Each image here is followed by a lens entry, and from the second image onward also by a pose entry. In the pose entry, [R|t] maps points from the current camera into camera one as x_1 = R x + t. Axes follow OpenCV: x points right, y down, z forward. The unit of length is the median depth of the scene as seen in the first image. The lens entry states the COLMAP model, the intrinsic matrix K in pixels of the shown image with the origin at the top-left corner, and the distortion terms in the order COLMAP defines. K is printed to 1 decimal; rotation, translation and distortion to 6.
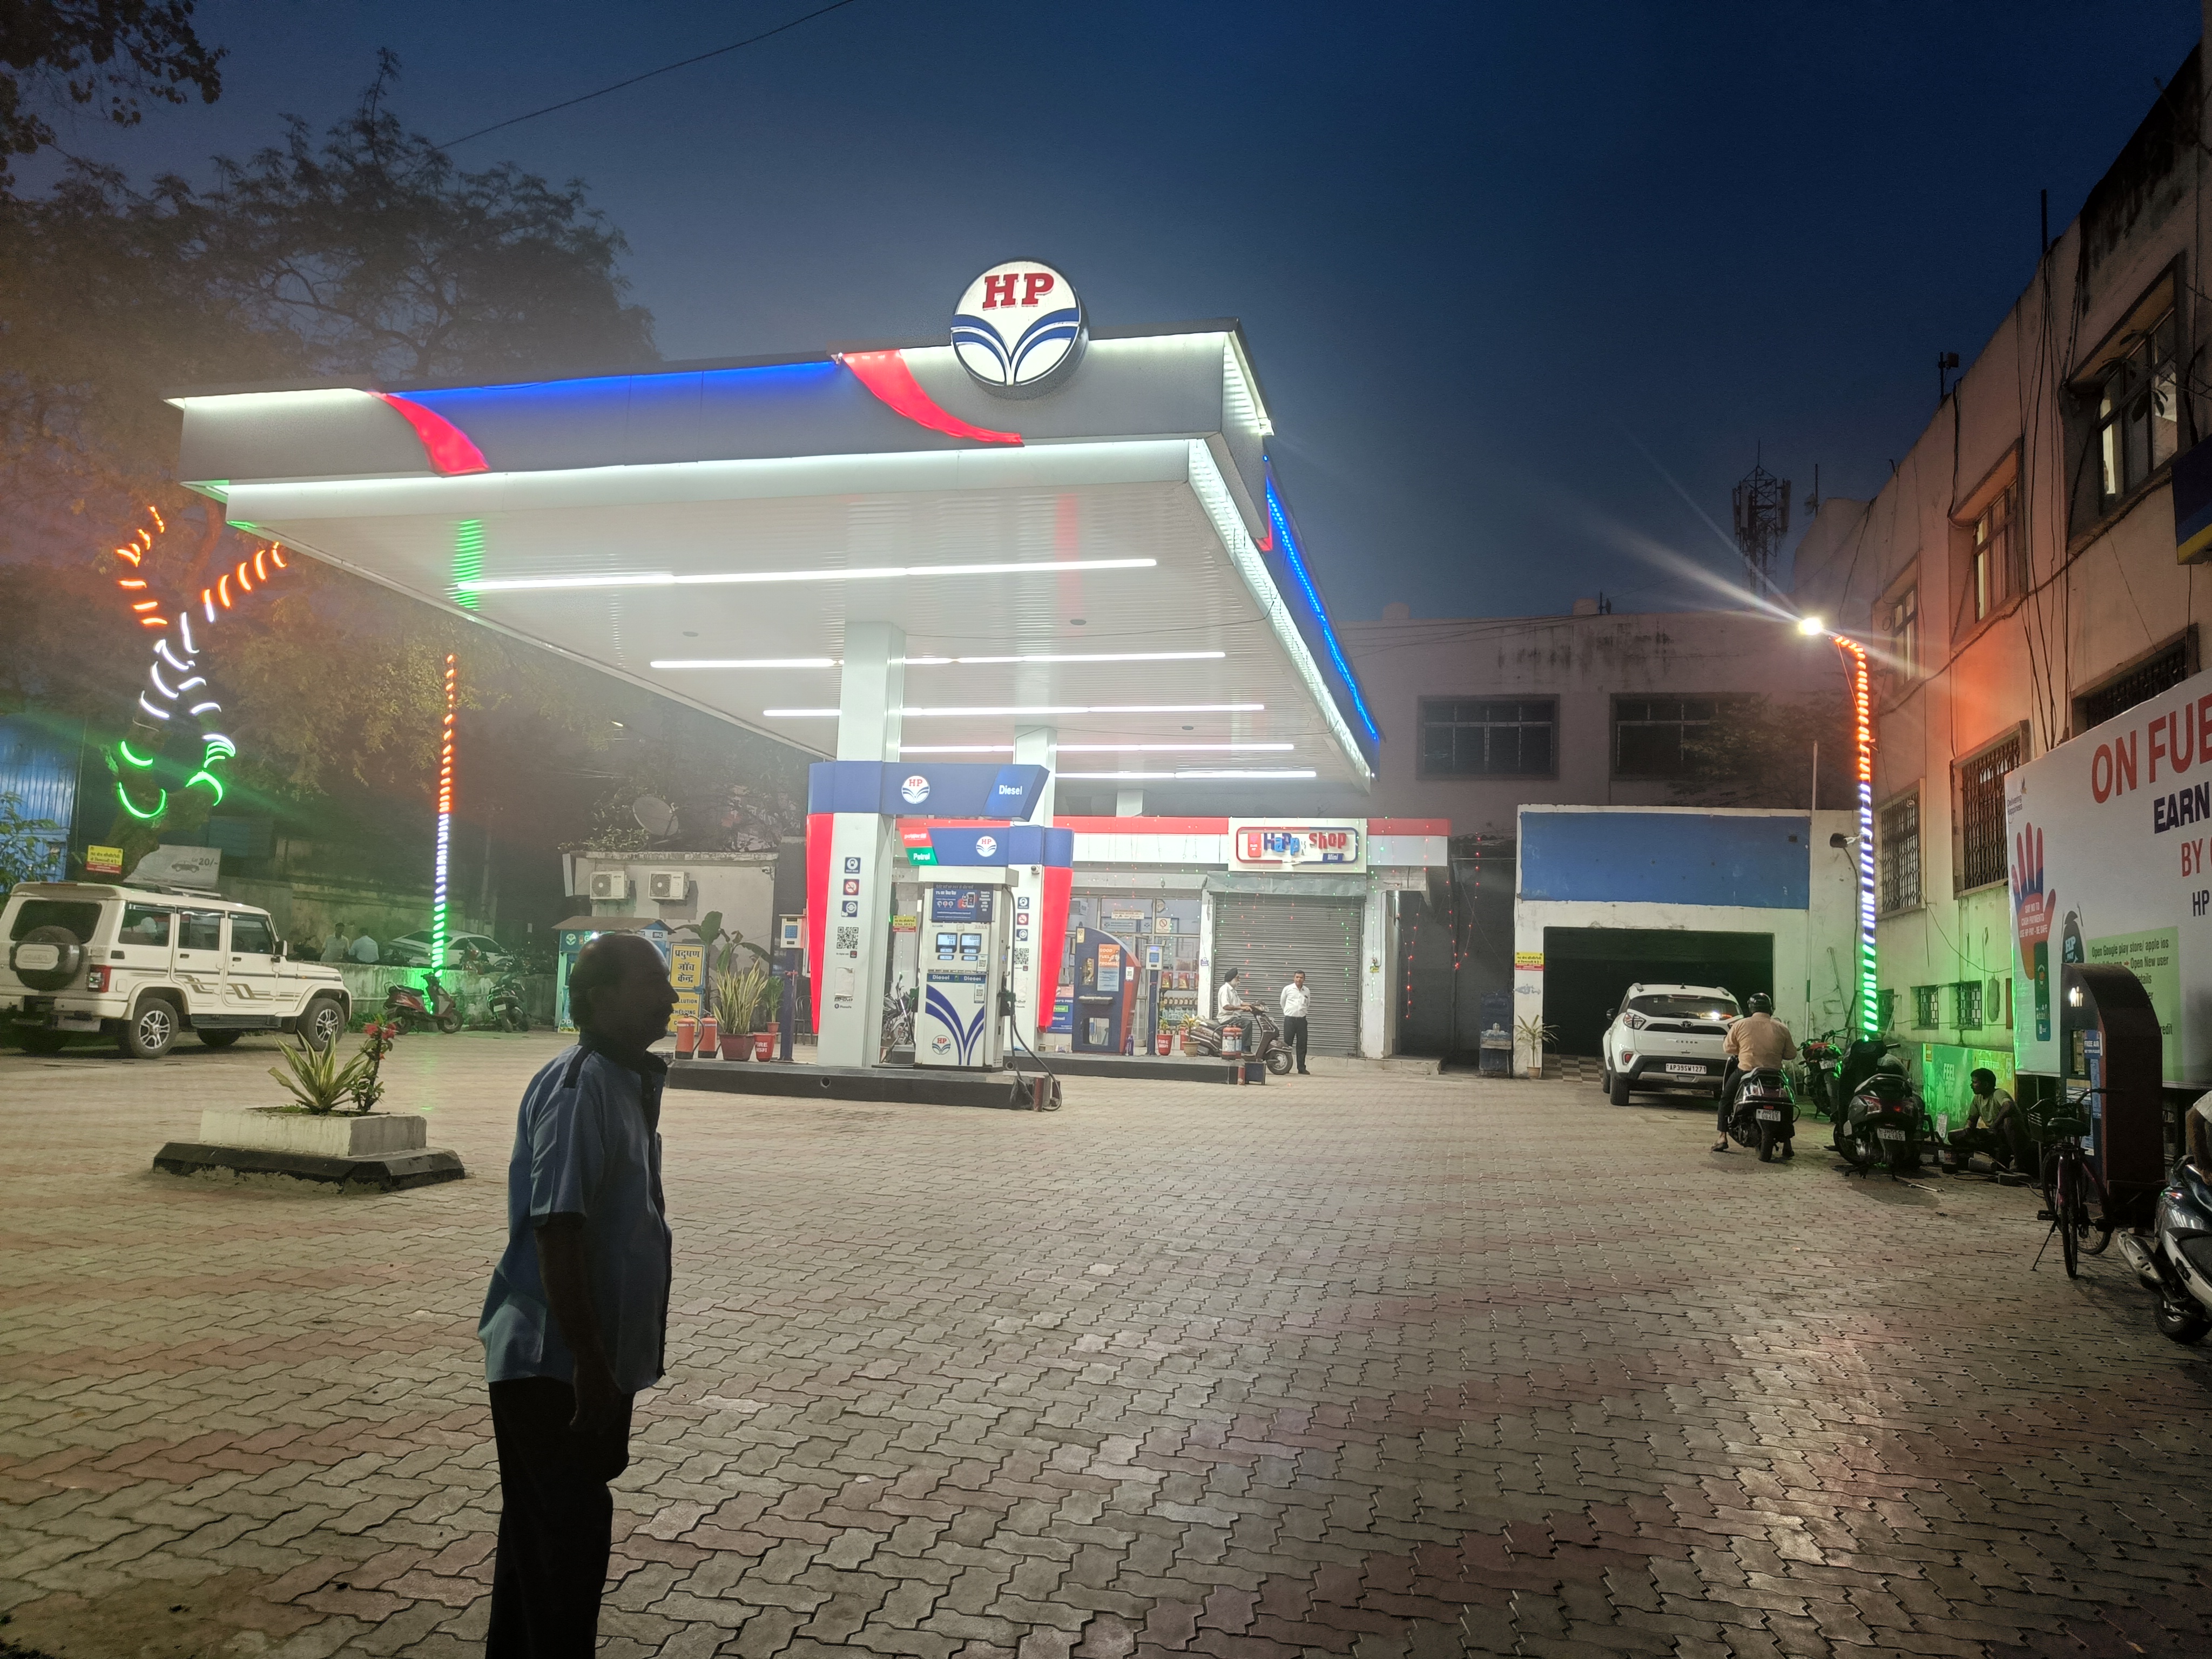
lens RADIAL K [[1529.4, 0, 1114.1], [0, 1529.4, 855.5], [0, 0, 1]] dist [0.048986, -0.042904]
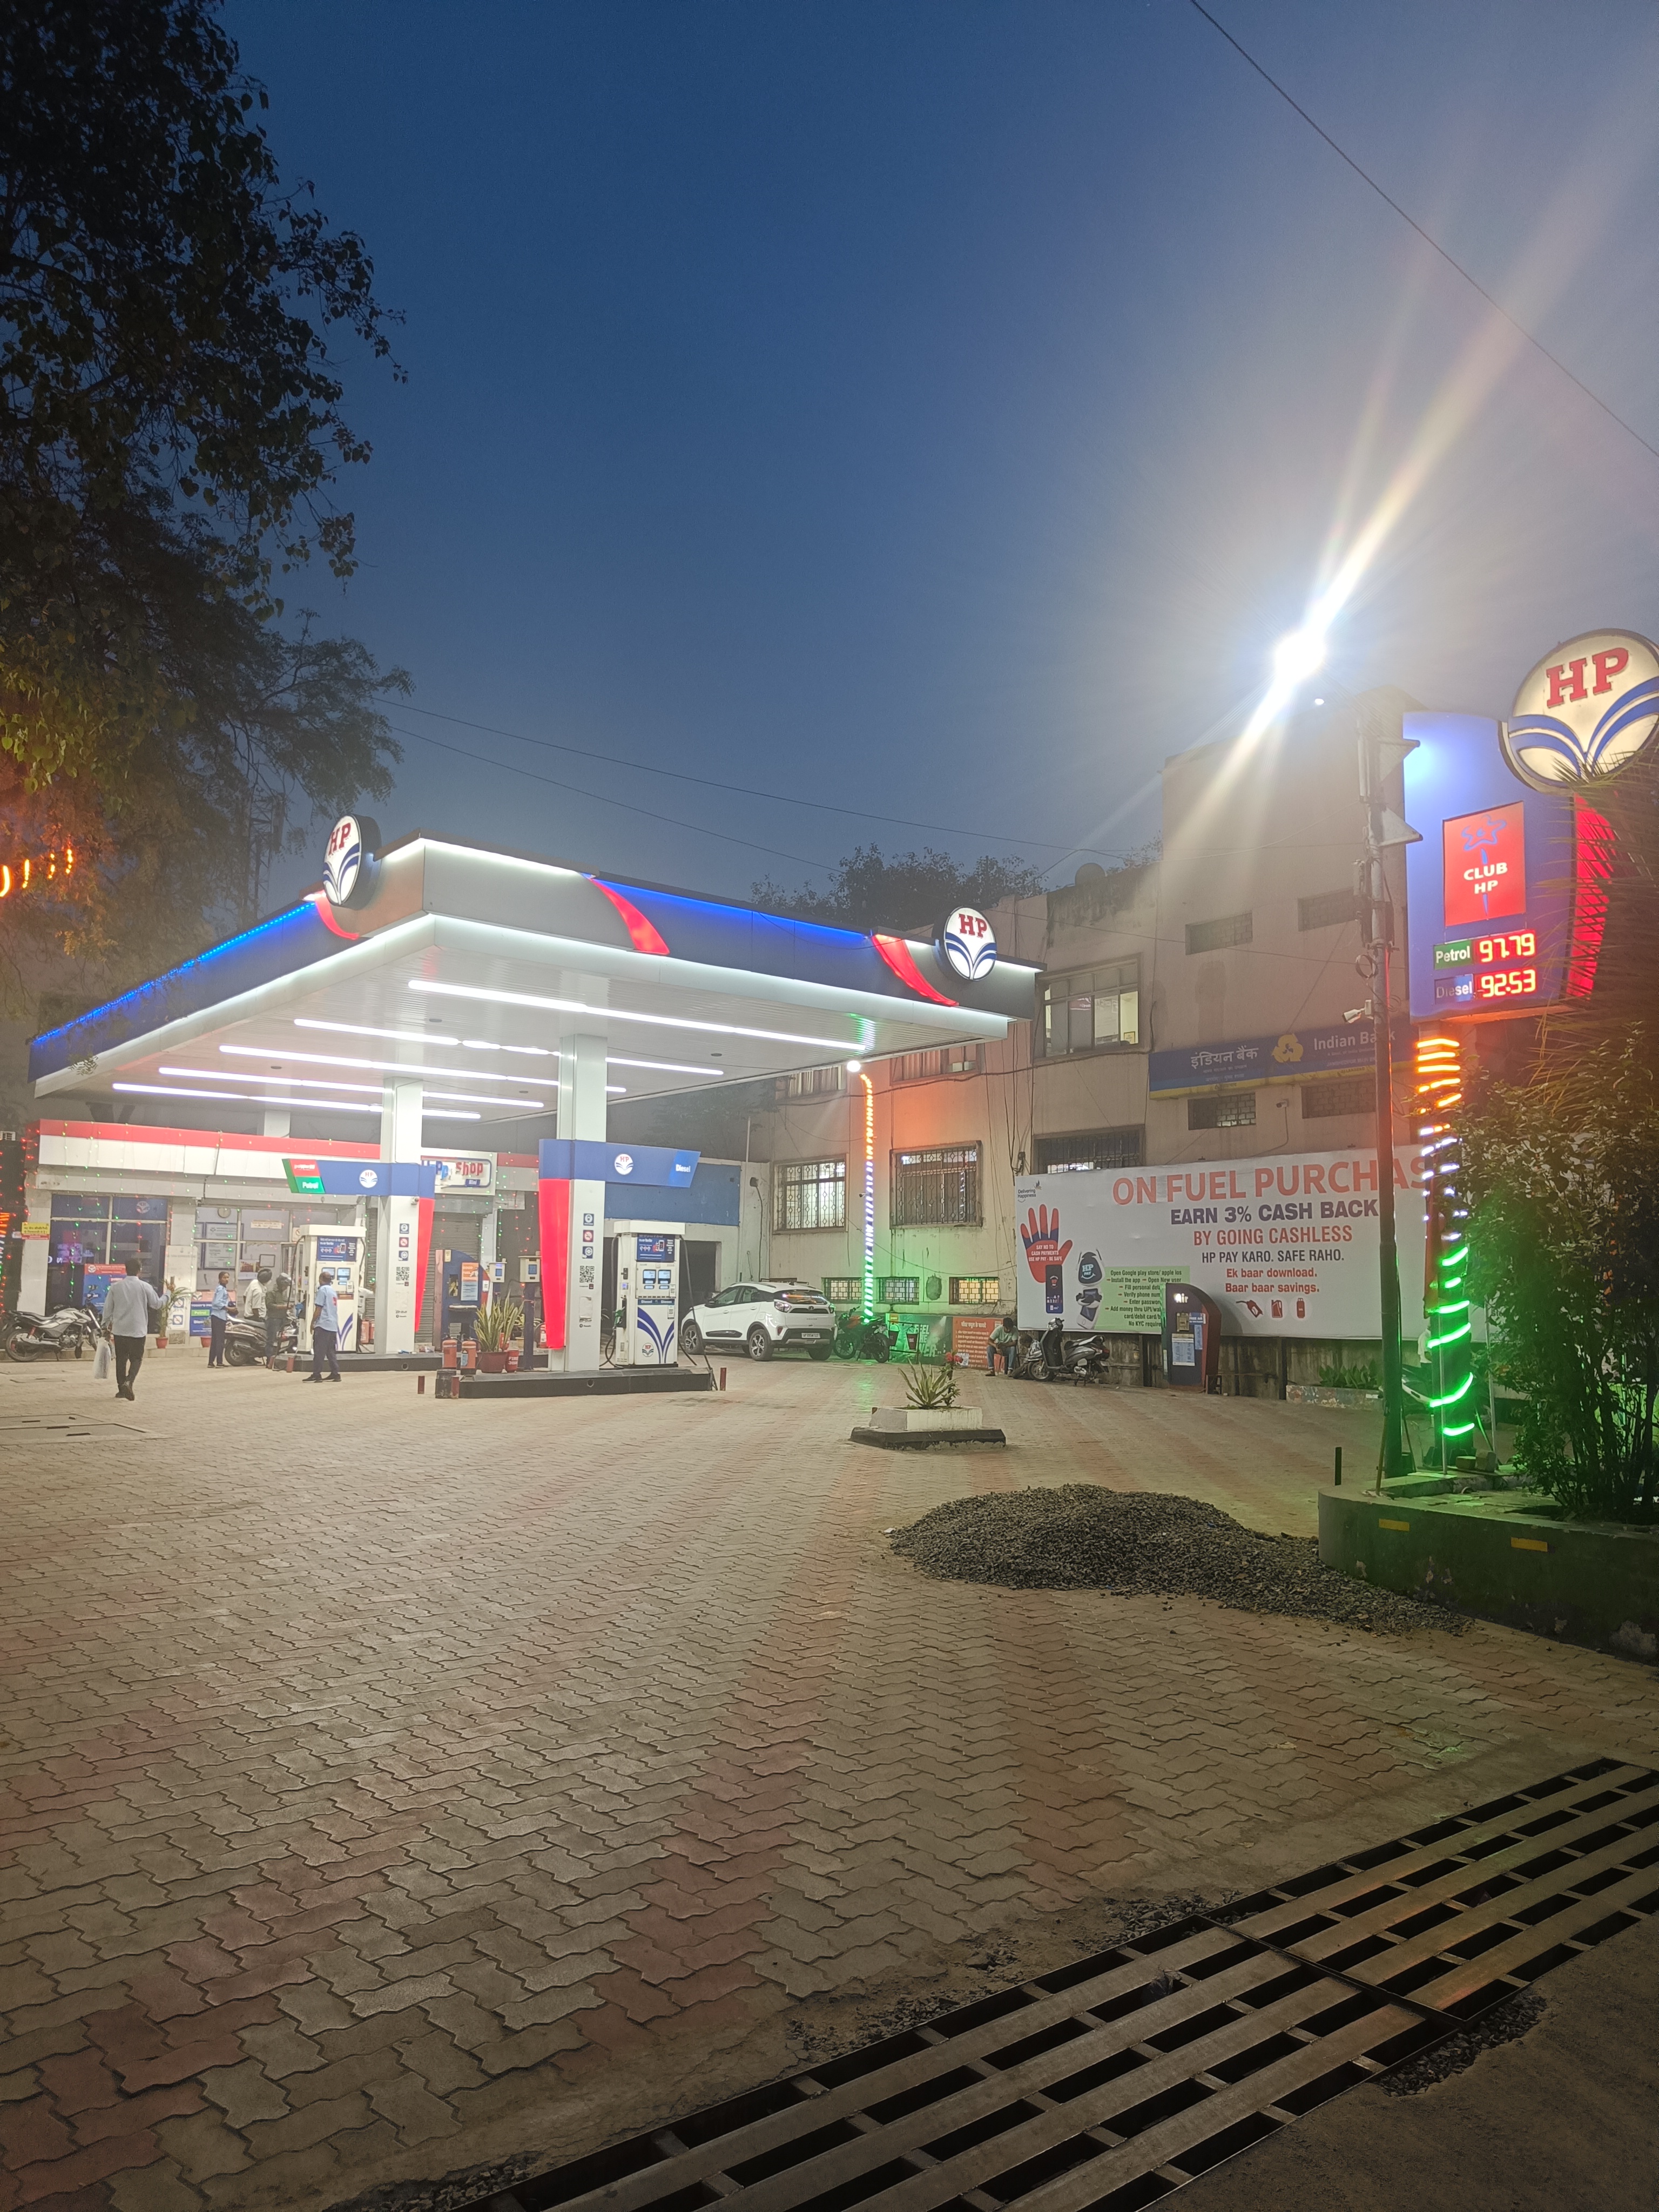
lens RADIAL K [[1529.4, 0, 803.6], [0, 1529.4, 1122.2], [0, 0, 1]] dist [0.048986, -0.042904]
pose [[0.601339, 0.055800, 0.797043, -0.702228], [-0.064051, 0.997714, -0.021525, -0.038374], [-0.796423, -0.038107, 0.603539, 0.029639]]
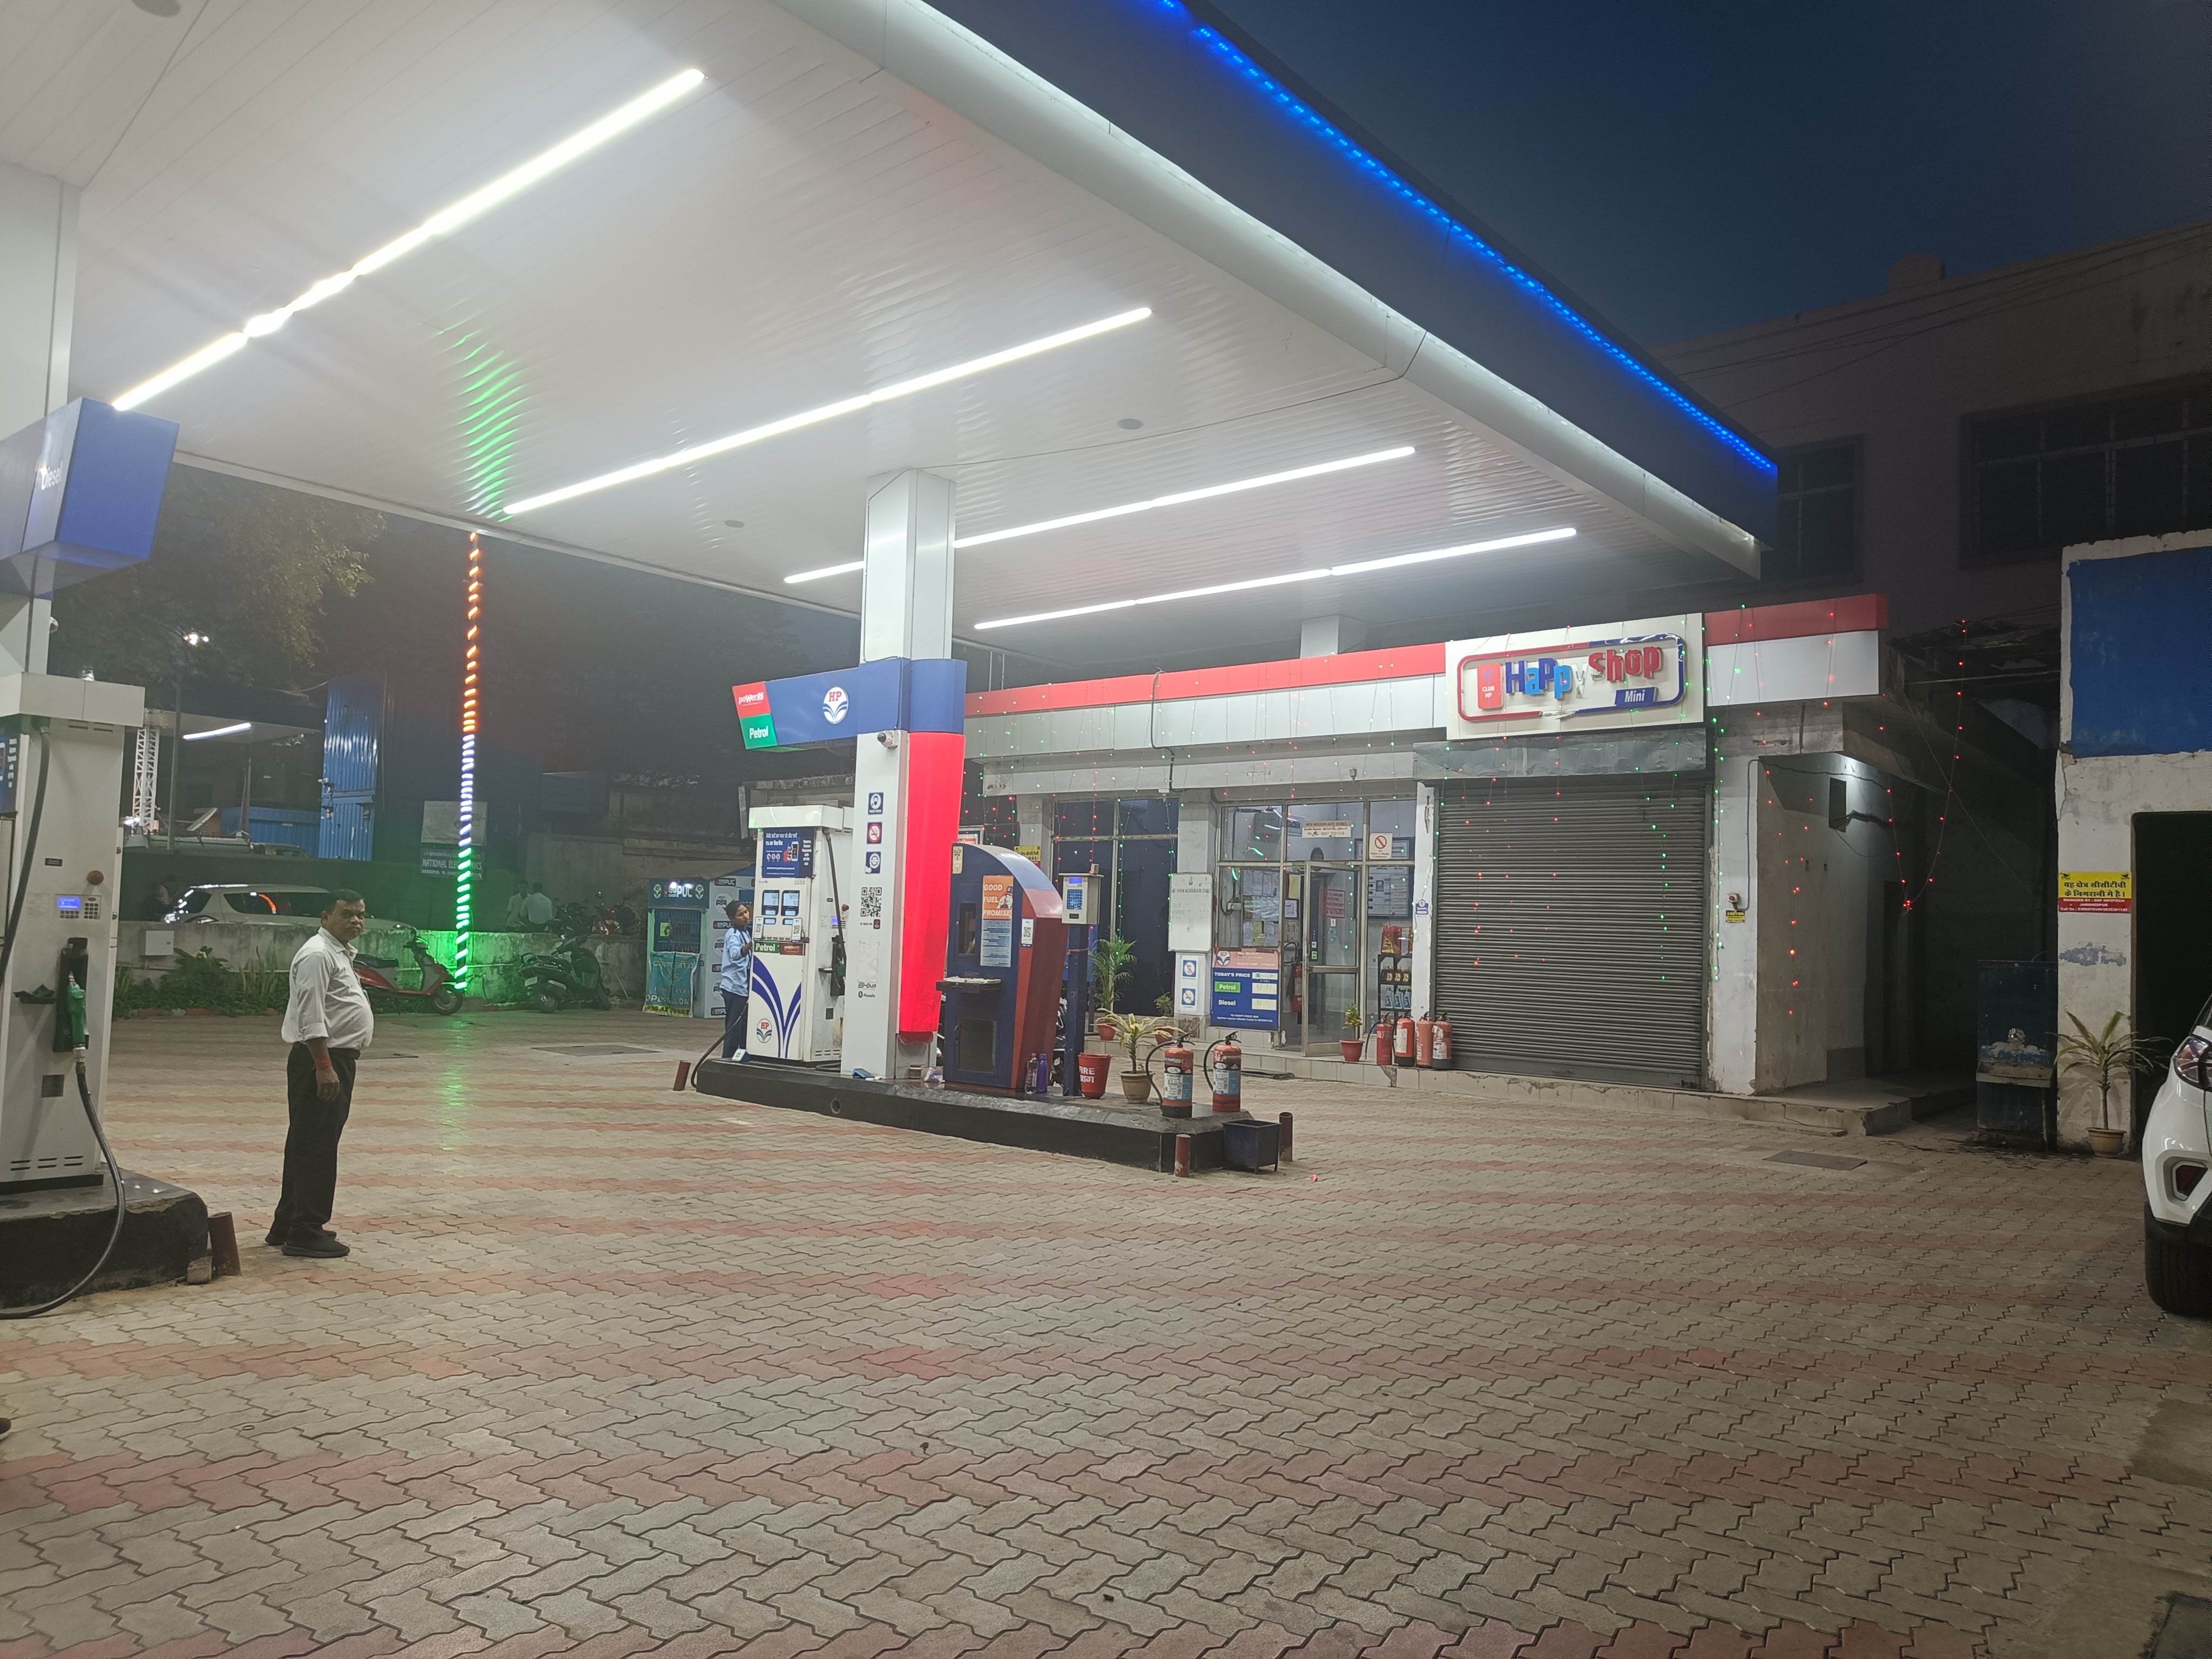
lens RADIAL K [[1529.4, 0, 1114.1], [0, 1529.4, 855.5], [0, 0, 1]] dist [0.048986, -0.042904]
pose [[0.894914, -0.032181, -0.445077, 0.215449], [0.045070, 0.998814, 0.018402, 0.036951], [0.443957, -0.036528, 0.895303, 0.468027]]
